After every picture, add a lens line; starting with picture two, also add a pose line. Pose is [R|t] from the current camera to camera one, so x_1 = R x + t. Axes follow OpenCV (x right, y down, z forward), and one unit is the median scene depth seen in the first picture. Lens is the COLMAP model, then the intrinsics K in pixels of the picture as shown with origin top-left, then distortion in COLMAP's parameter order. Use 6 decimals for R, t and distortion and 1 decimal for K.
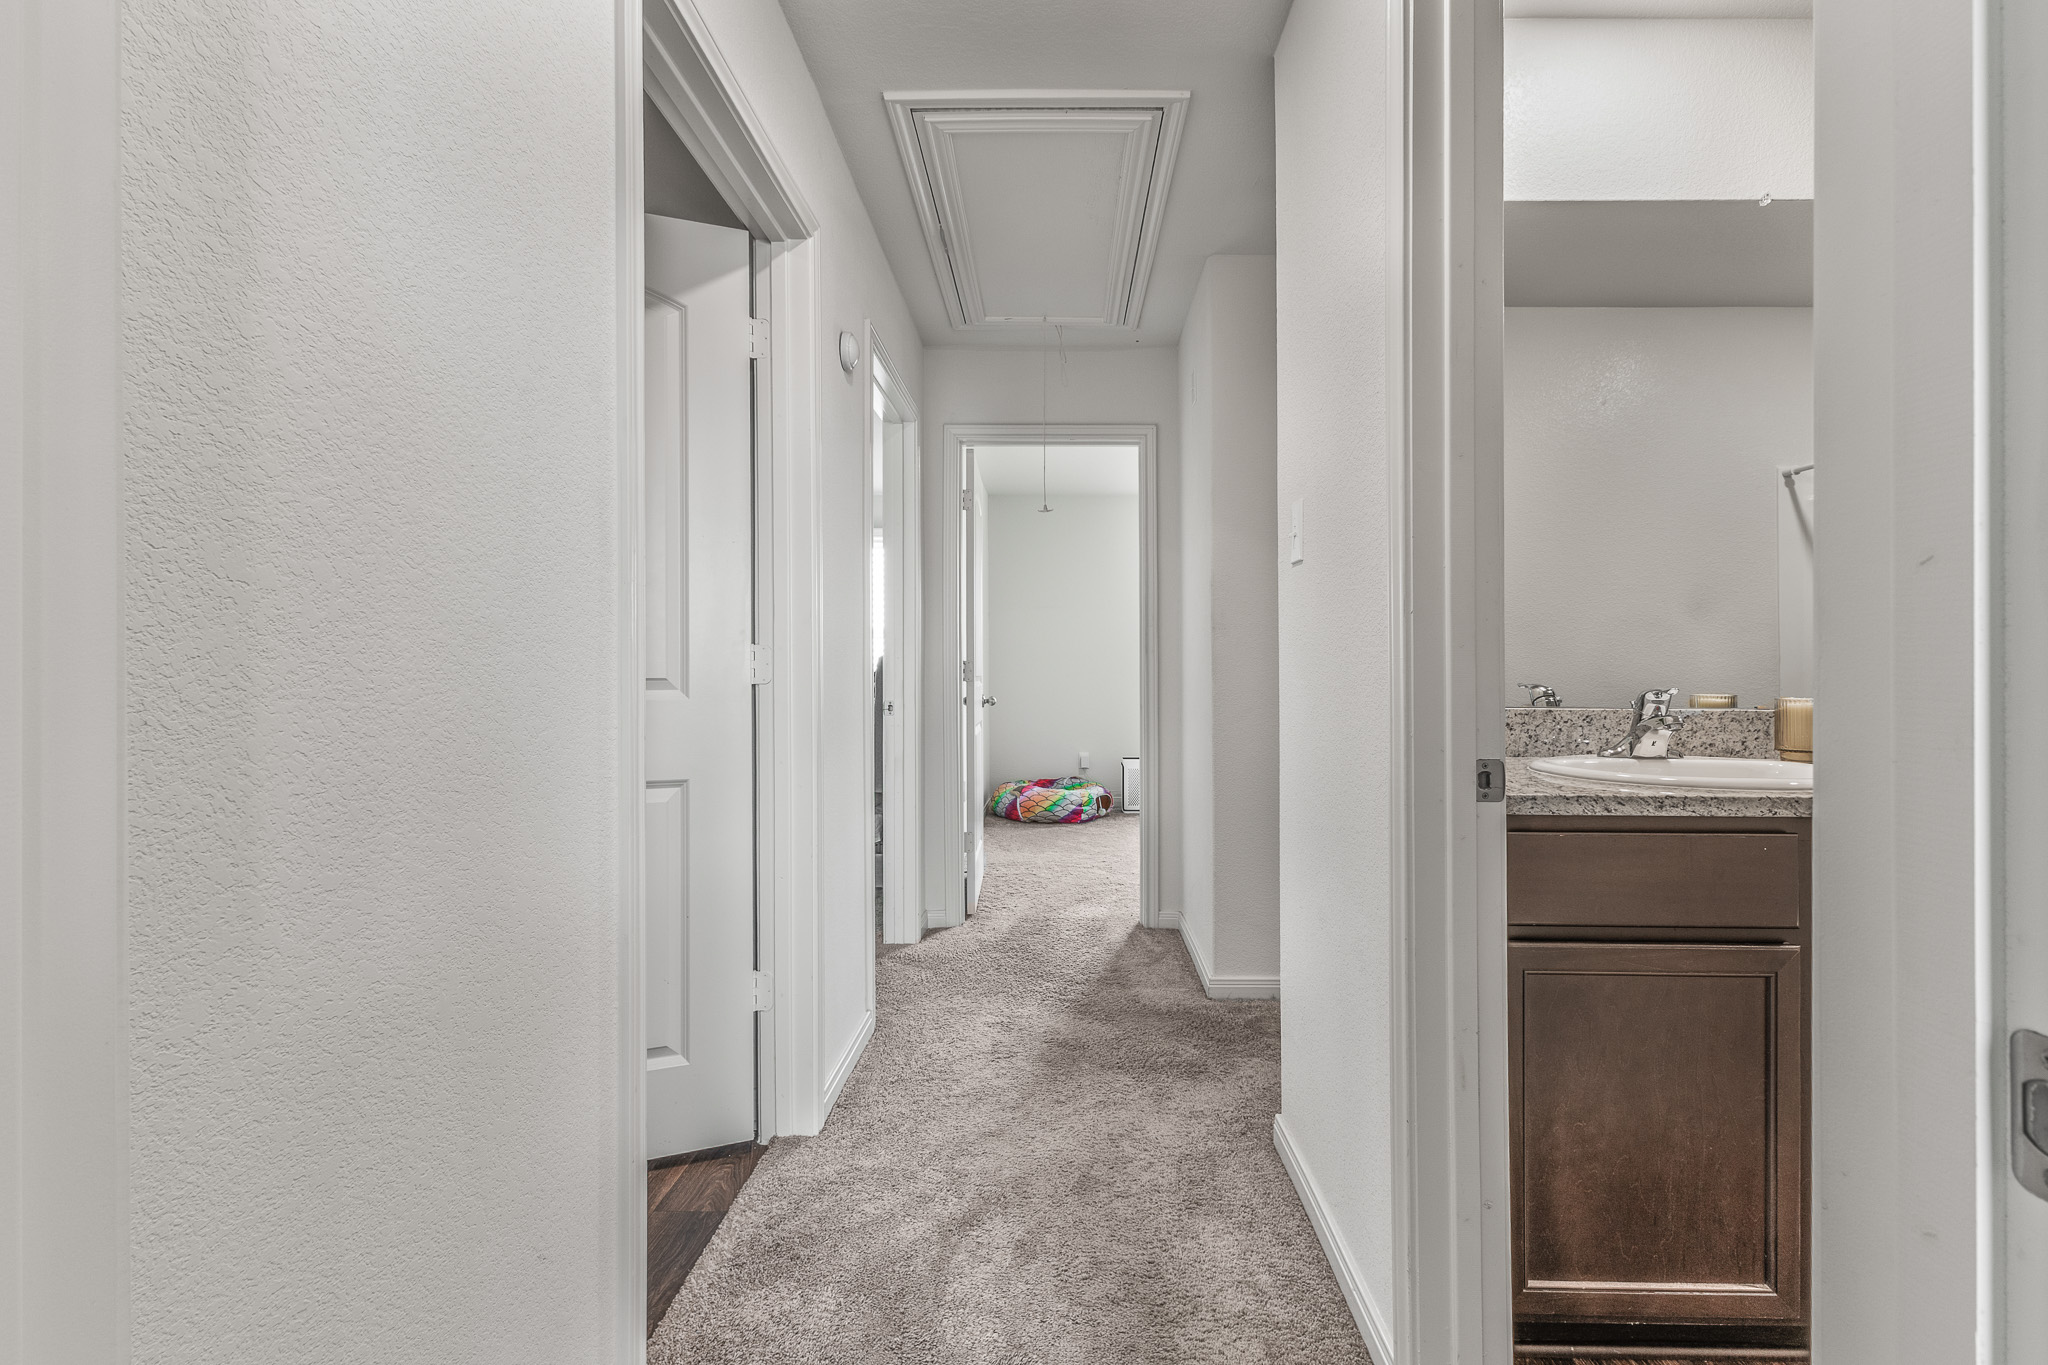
lens RADIAL K [[901.3, 0, 1020.1], [0, 901.3, 654.9], [0, 0, 1]] dist [0.001563, 0.000214]
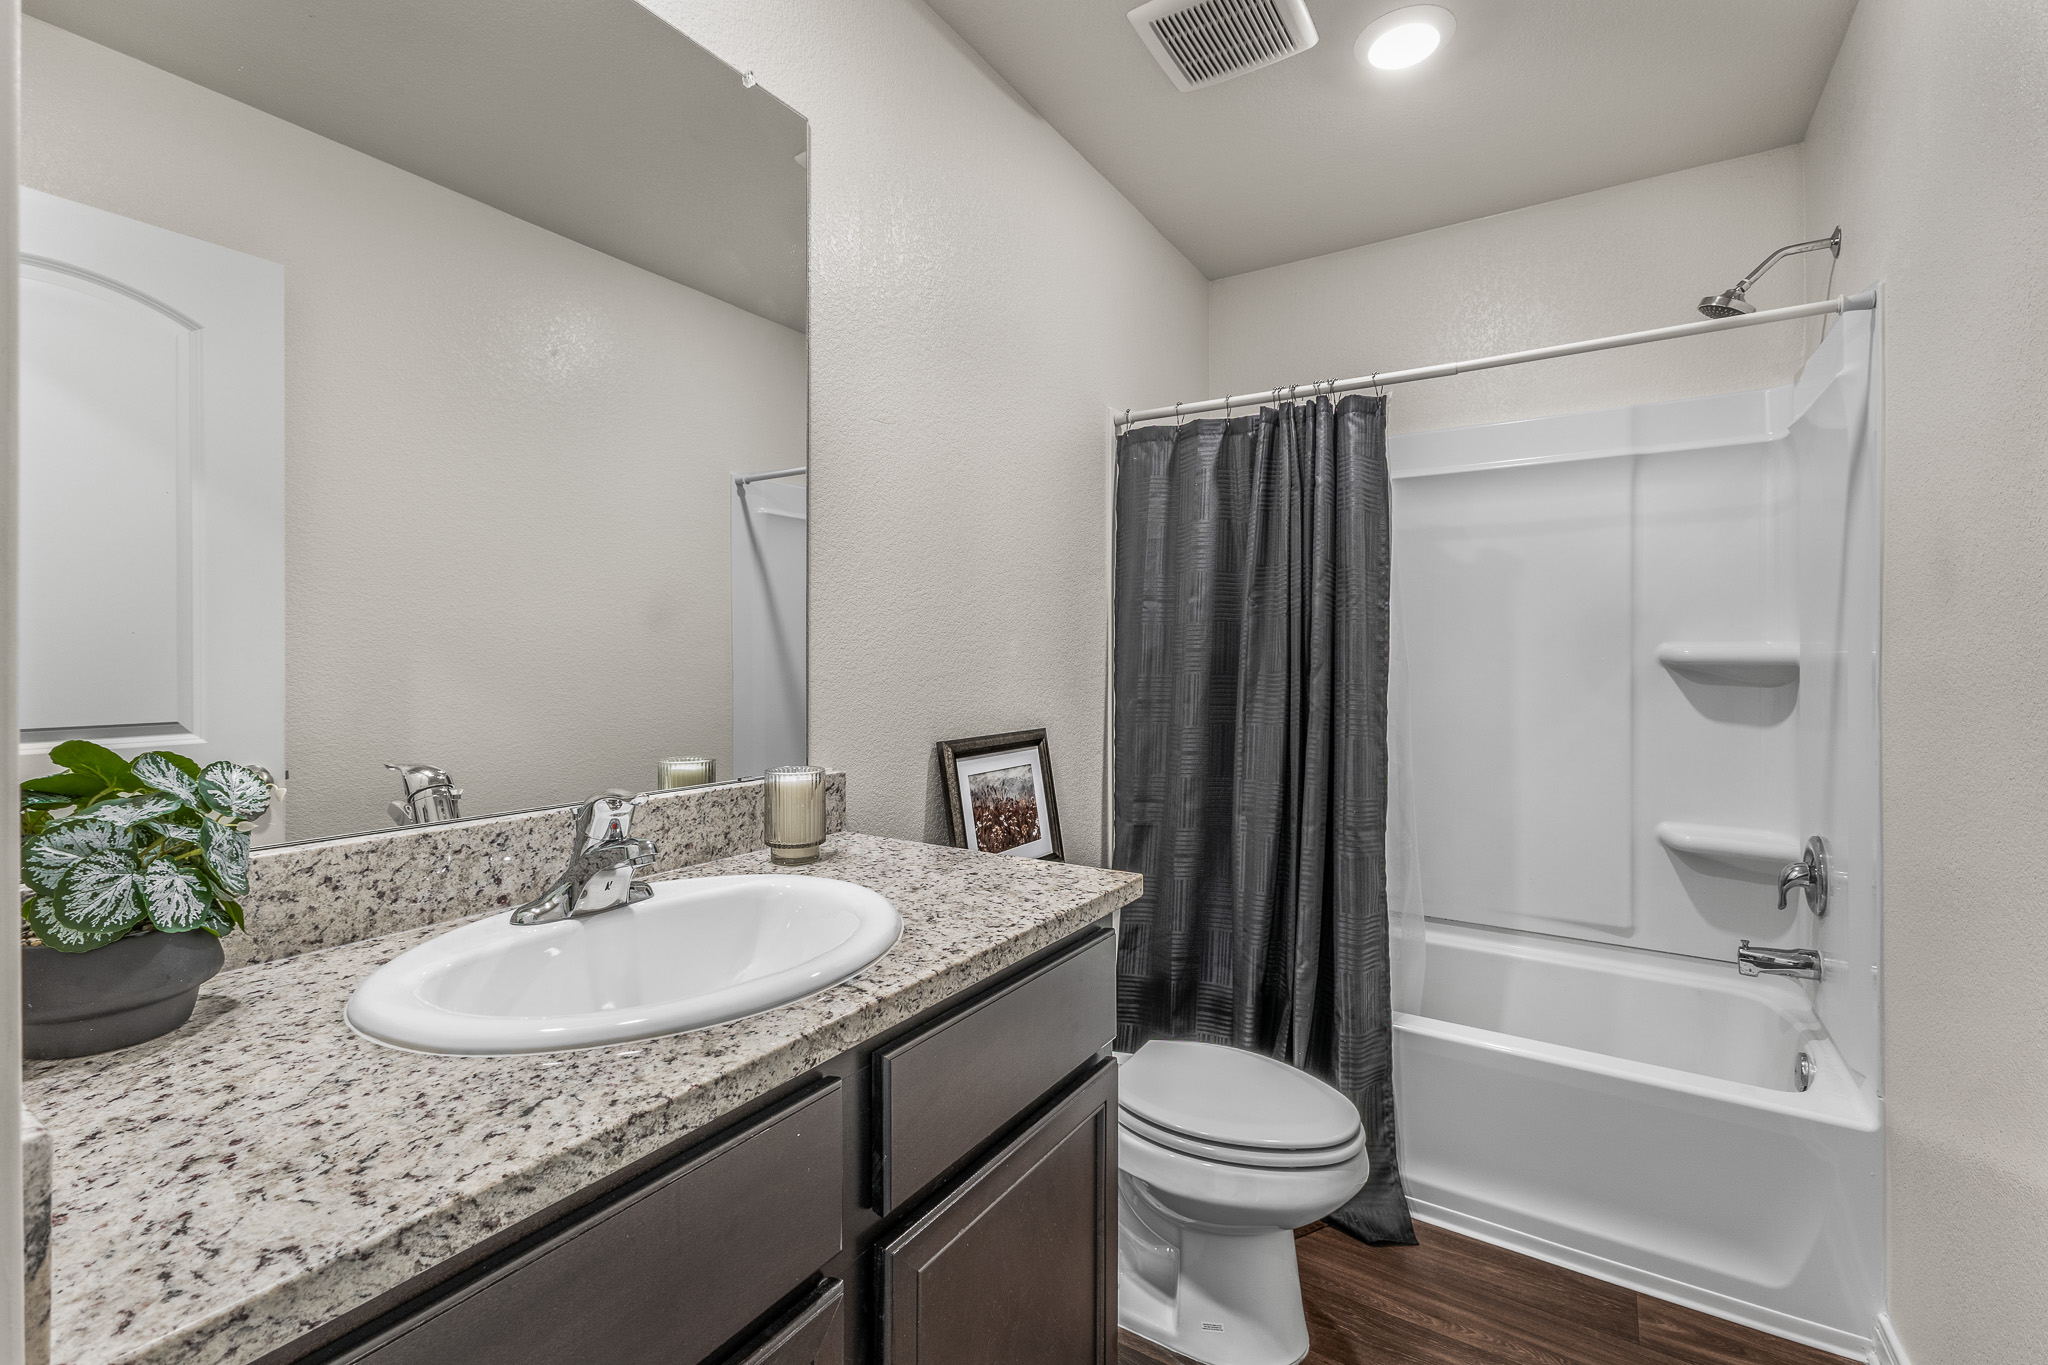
lens RADIAL K [[892.5, 0, 1032.9], [0, 892.5, 652.3], [0, 0, 1]] dist [0.019383, 0.000188]
pose [[0.496759, -0.001395, 0.867888, 0.312899], [-0.006945, 0.999960, 0.005582, -0.047752], [-0.867861, -0.008801, 0.496729, 0.443031]]
